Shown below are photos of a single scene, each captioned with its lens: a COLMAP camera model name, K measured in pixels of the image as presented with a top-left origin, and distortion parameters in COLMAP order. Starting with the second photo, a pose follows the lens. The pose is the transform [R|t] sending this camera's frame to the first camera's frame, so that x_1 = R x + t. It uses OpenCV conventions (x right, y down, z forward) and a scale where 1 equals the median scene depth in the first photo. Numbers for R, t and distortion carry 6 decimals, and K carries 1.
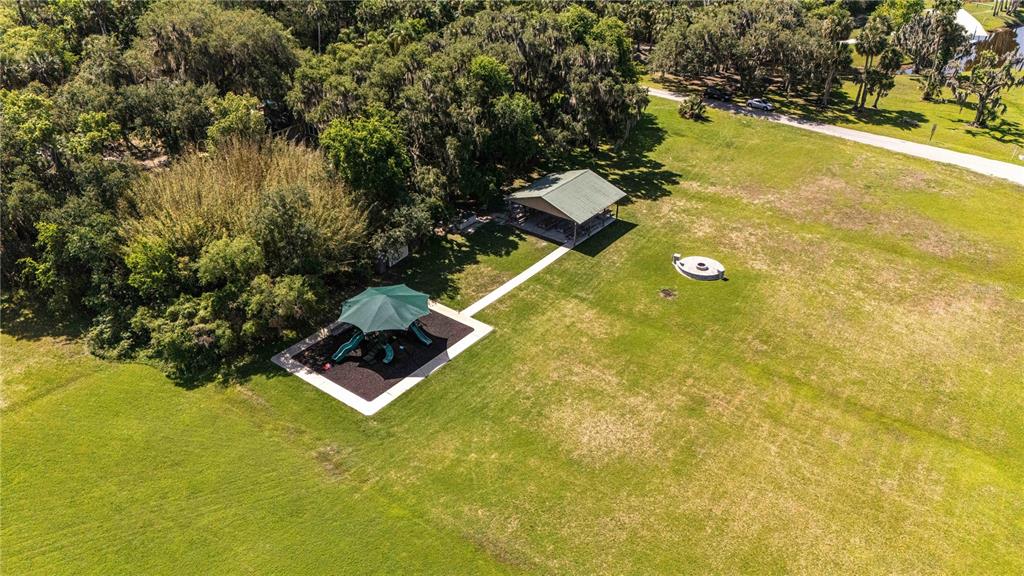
lens RADIAL K [[752.9, 0, 516.4], [0, 752.9, 287.6], [0, 0, 1]] dist [0.066293, -0.046363]
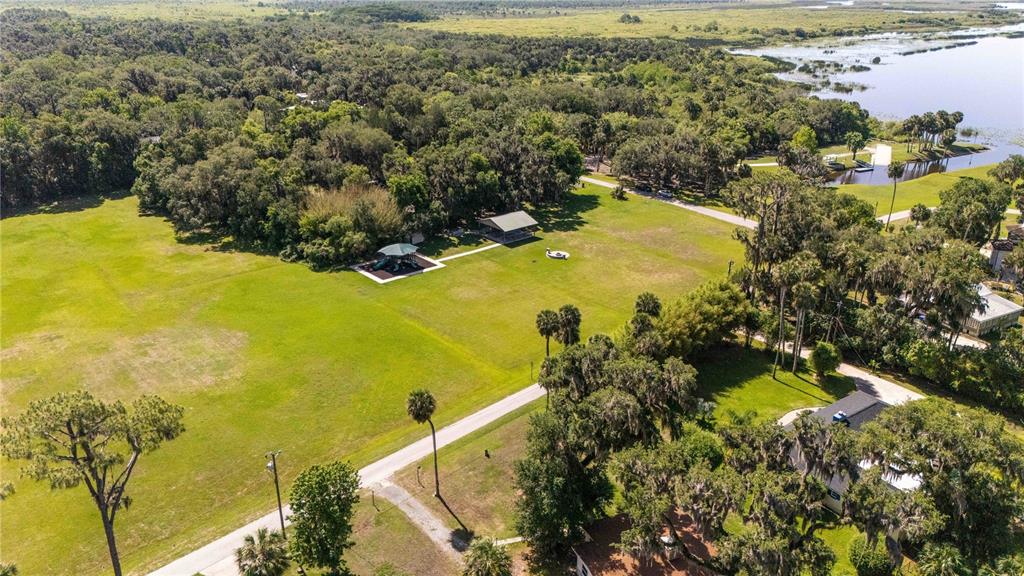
lens RADIAL K [[752.9, 0, 516.4], [0, 752.9, 287.6], [0, 0, 1]] dist [0.066293, -0.046363]
pose [[0.978647, 0.073843, -0.191825, 0.553220], [-0.103250, 0.983562, -0.148136, 0.390723], [0.177734, 0.164779, 0.970185, -1.017332]]
